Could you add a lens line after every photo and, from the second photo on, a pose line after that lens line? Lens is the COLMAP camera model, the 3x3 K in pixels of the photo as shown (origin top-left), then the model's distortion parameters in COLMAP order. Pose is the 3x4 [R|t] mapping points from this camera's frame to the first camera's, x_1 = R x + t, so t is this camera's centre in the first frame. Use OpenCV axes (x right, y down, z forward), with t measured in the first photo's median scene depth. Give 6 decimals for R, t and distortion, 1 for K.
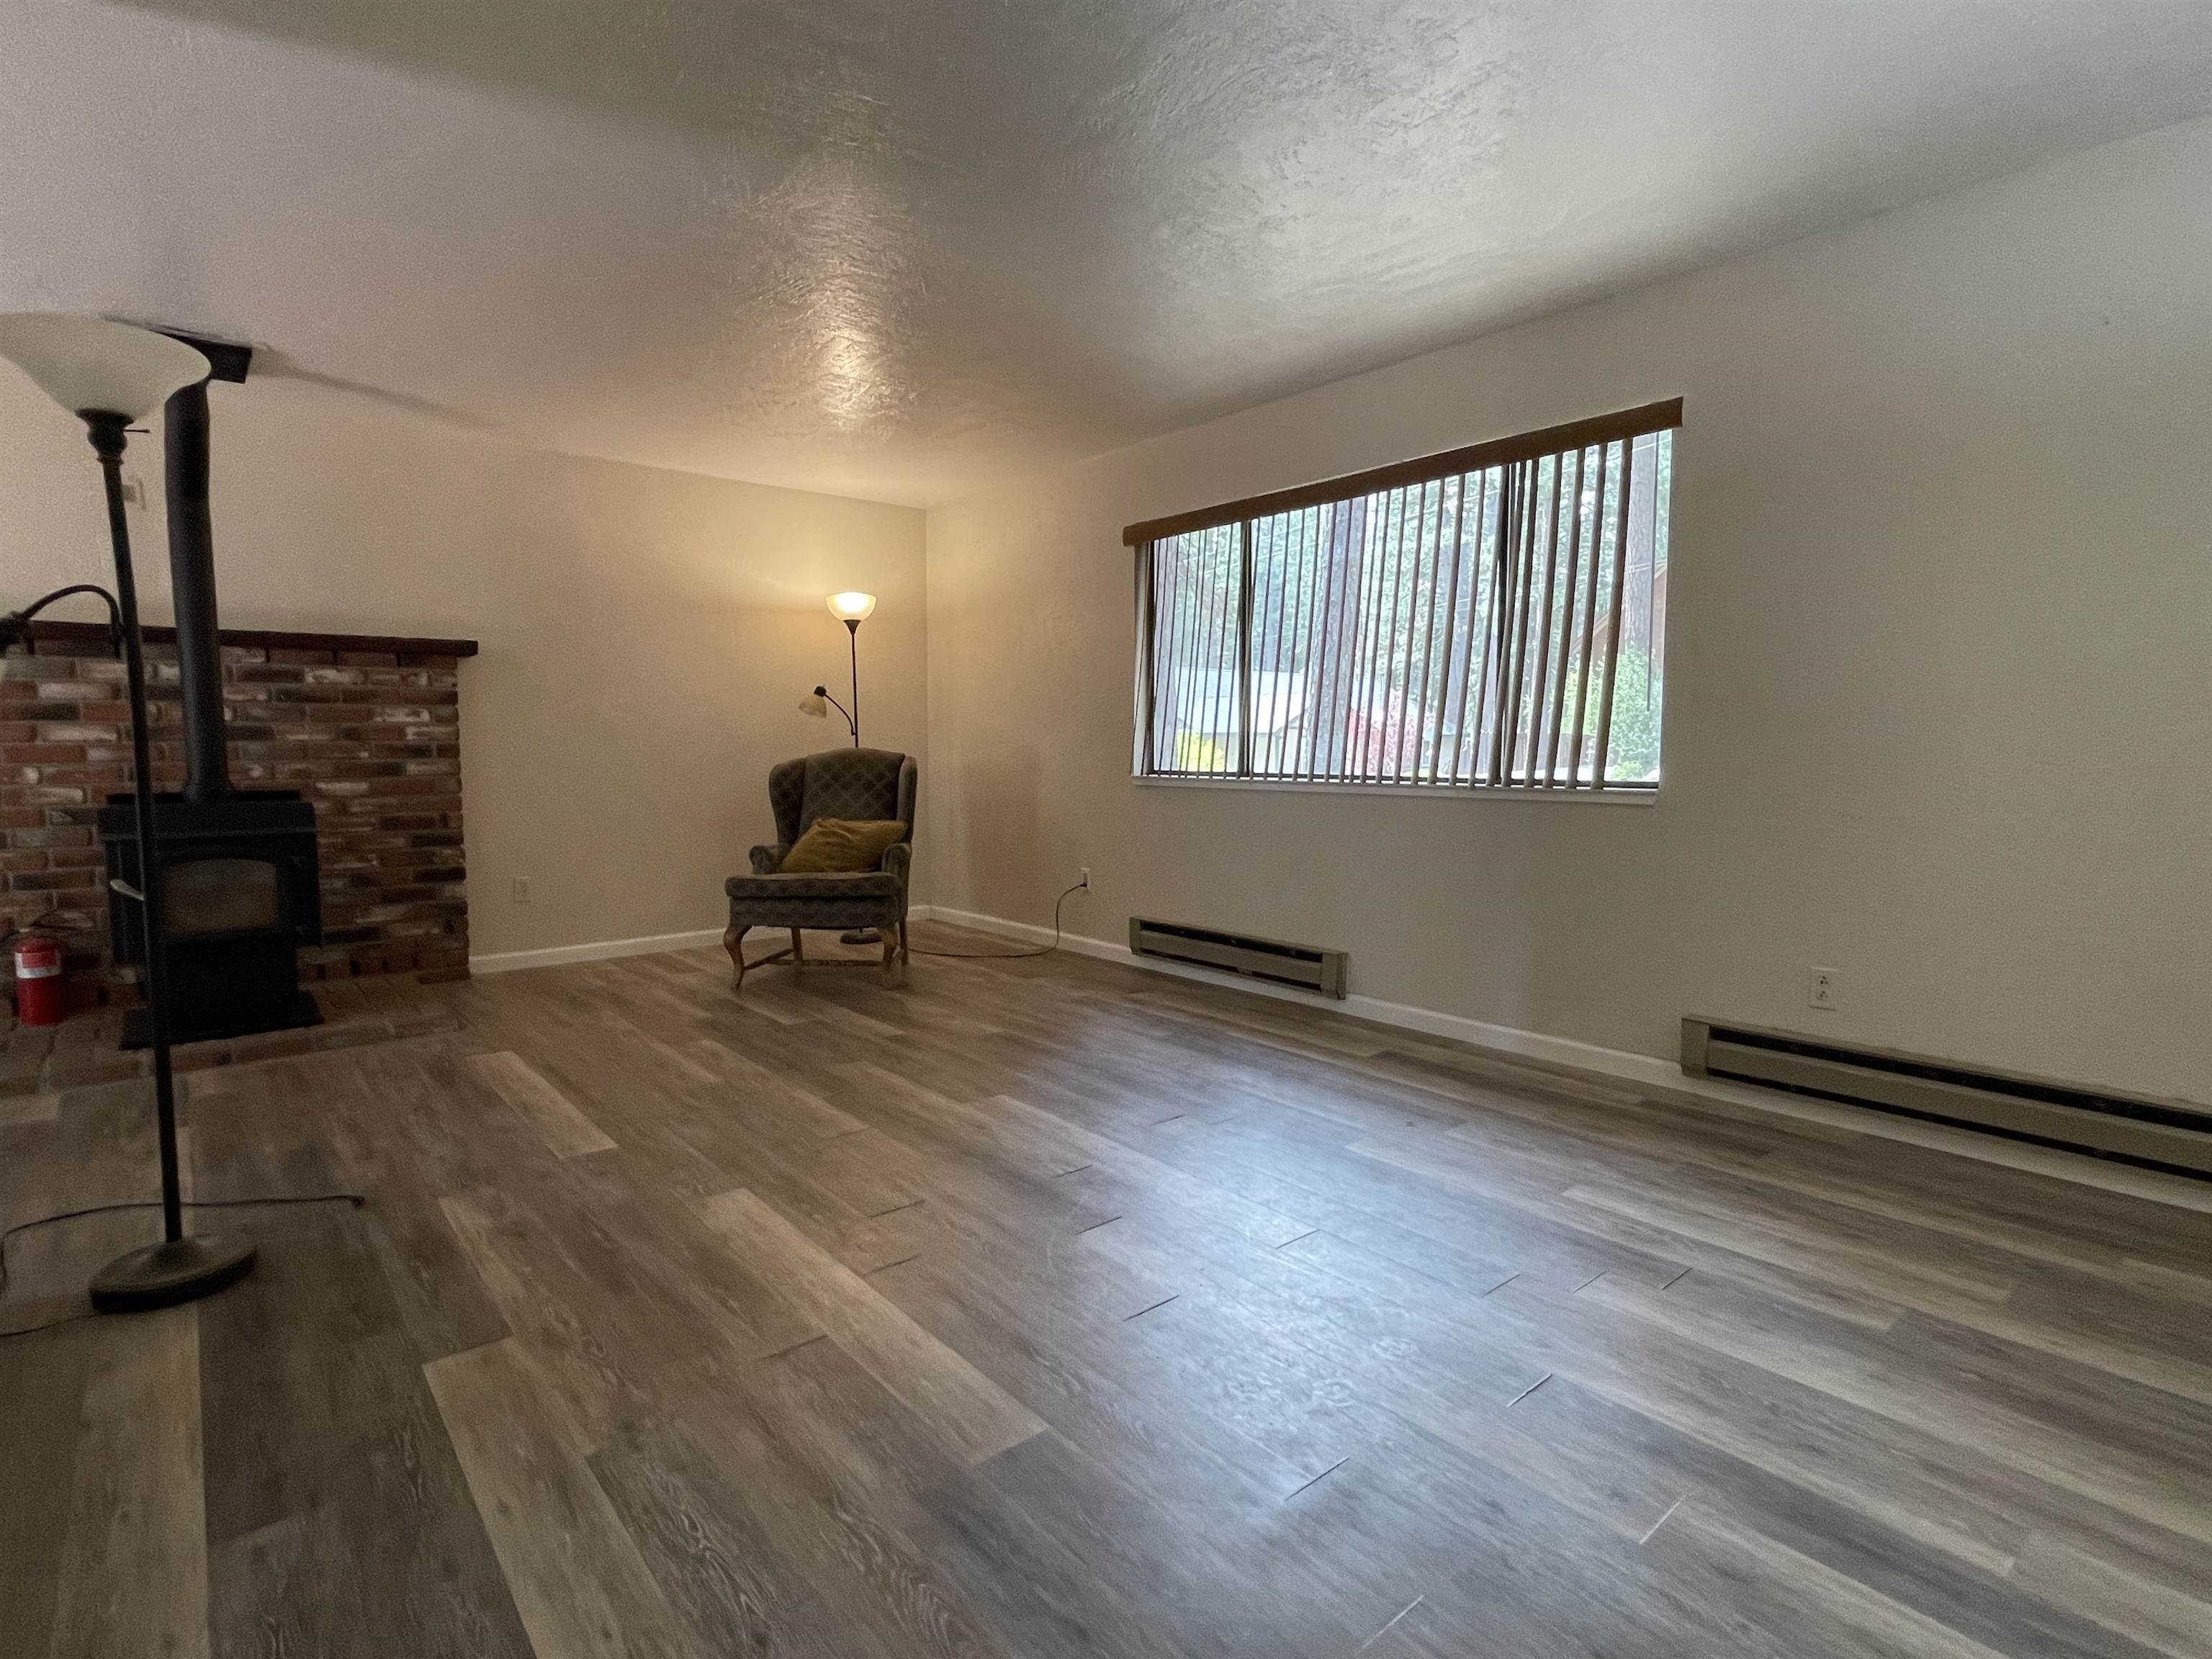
lens RADIAL K [[1118.1, 0, 1106.0], [0, 1118.1, 829.5], [0, 0, 1]] dist [0.016190, -0.000612]
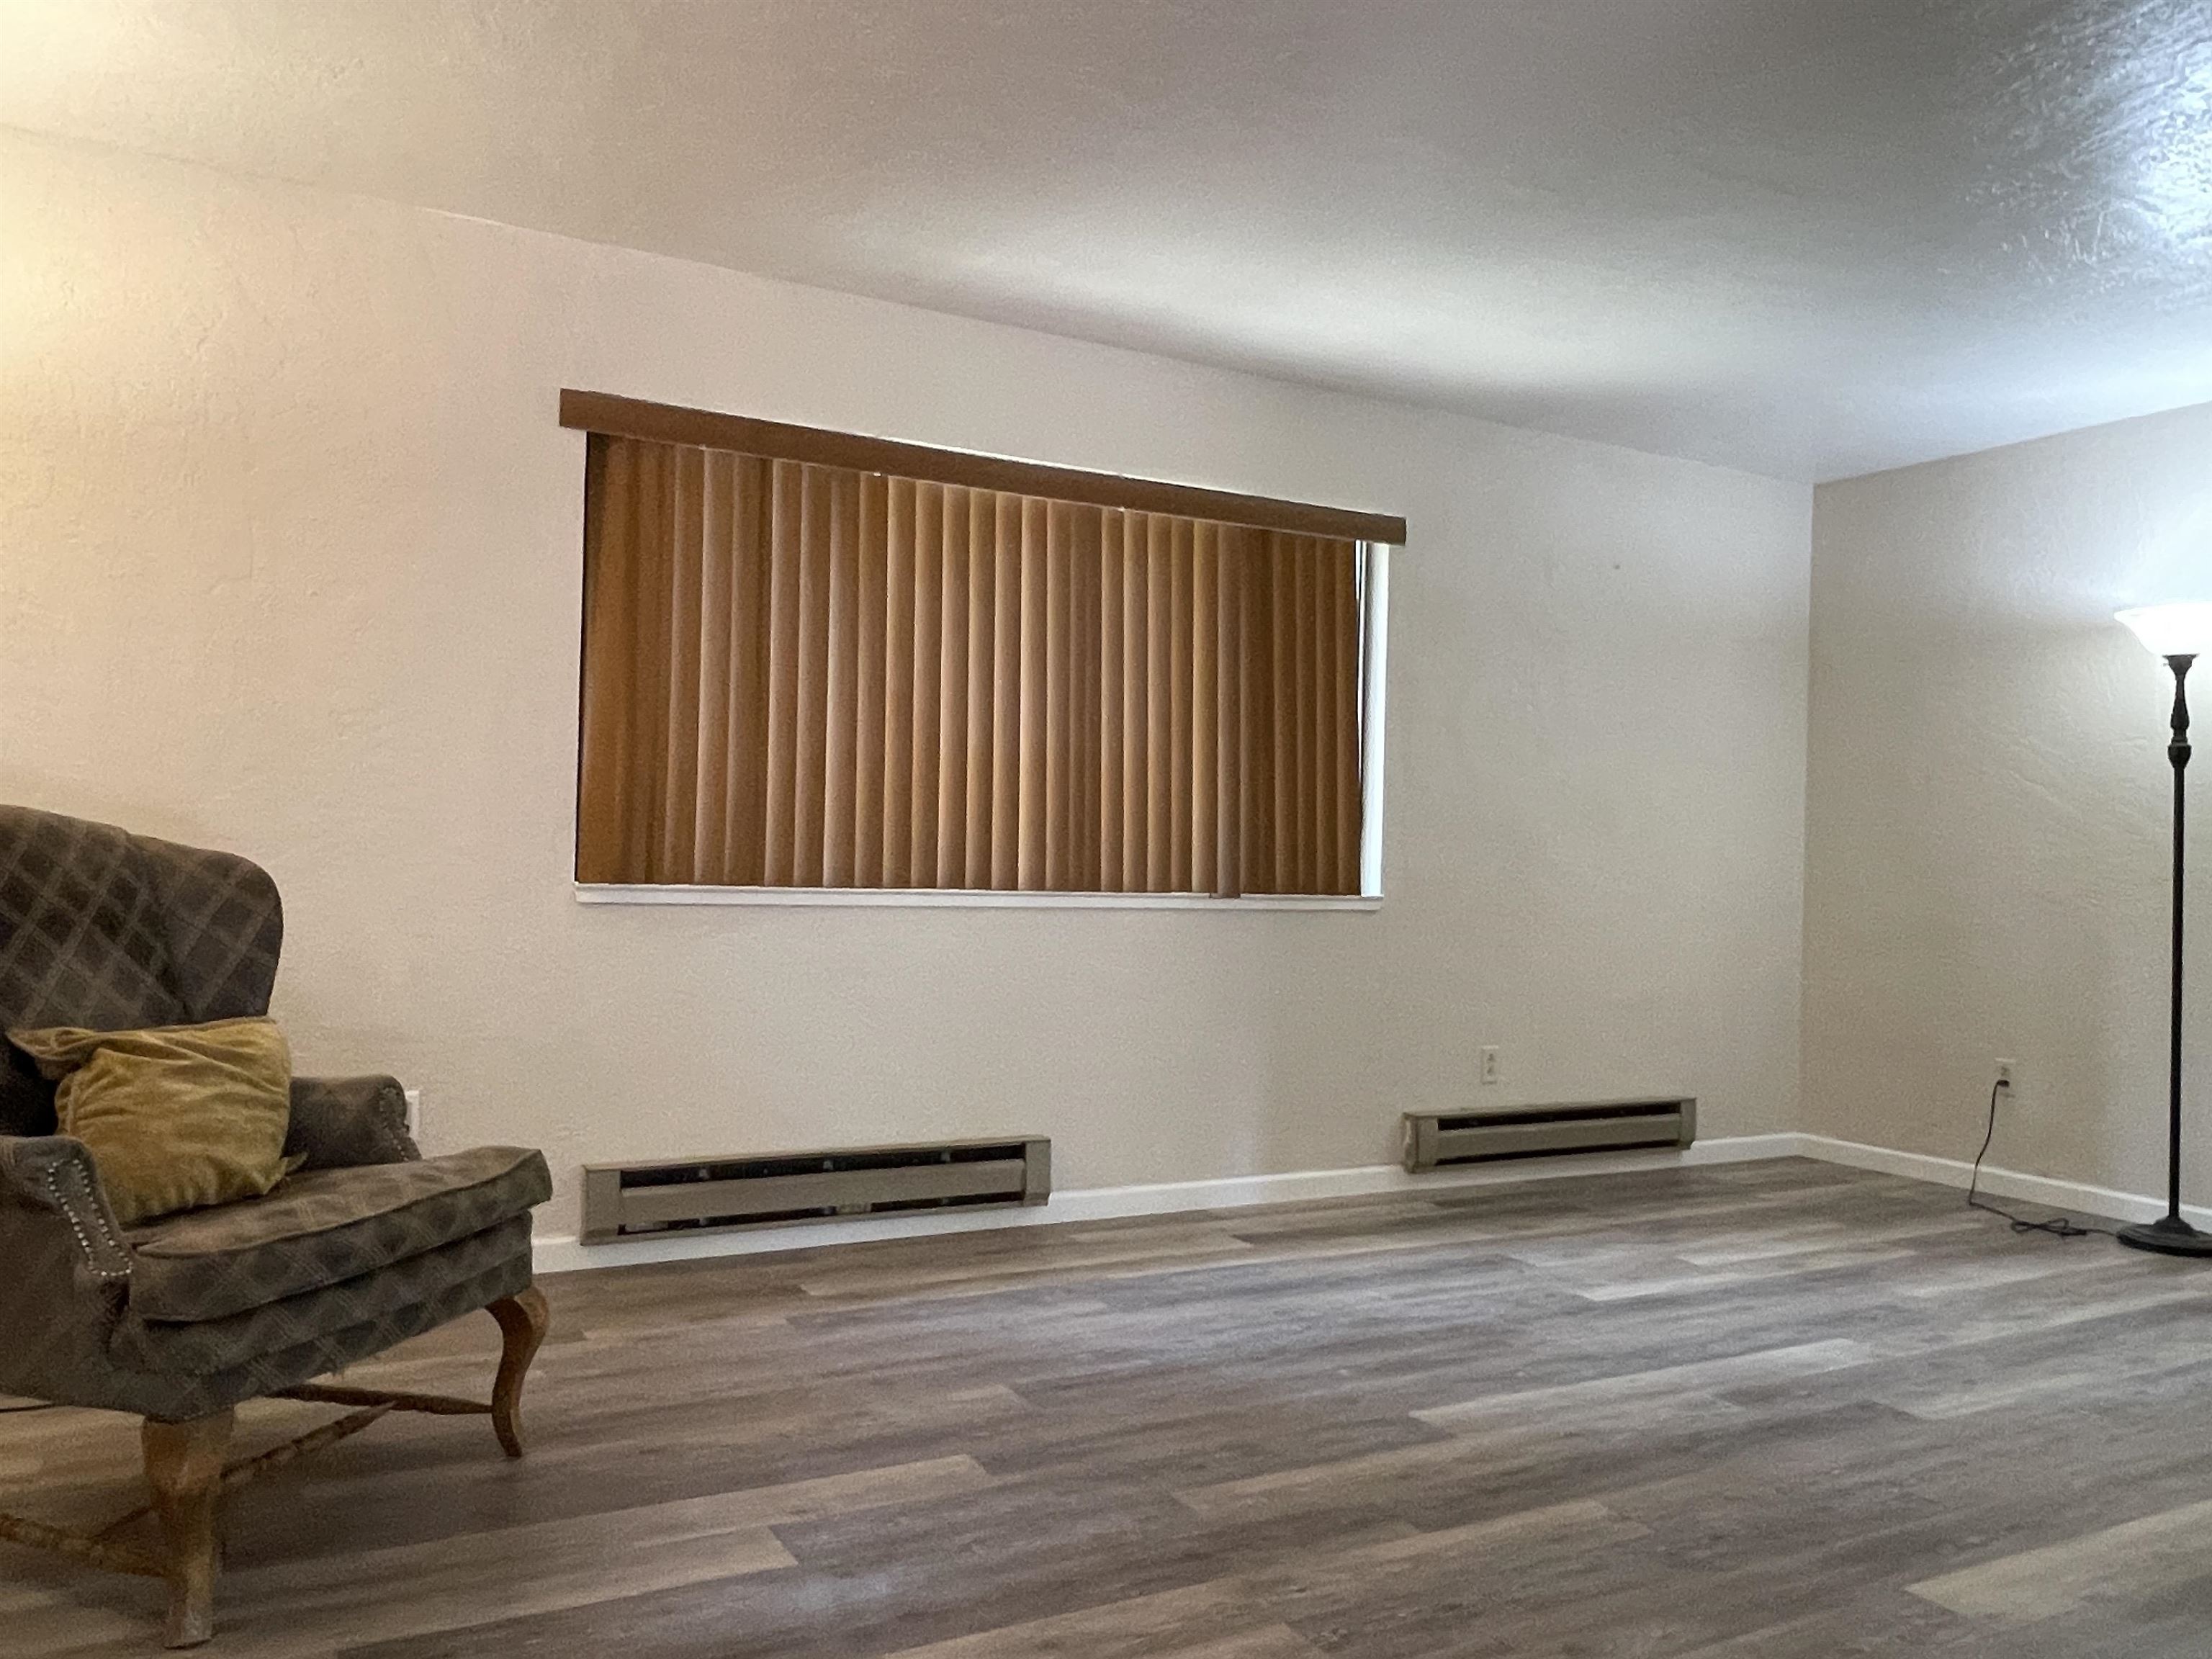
lens RADIAL K [[1616.5, 0, 1106.0], [0, 1616.5, 829.5], [0, 0, 1]] dist [-0.010456, -0.003763]
pose [[0.205325, 0.023011, 0.978423, -0.994358], [0.048655, 0.998247, -0.033688, -0.057311], [-0.977484, 0.054522, 0.203846, 0.970952]]
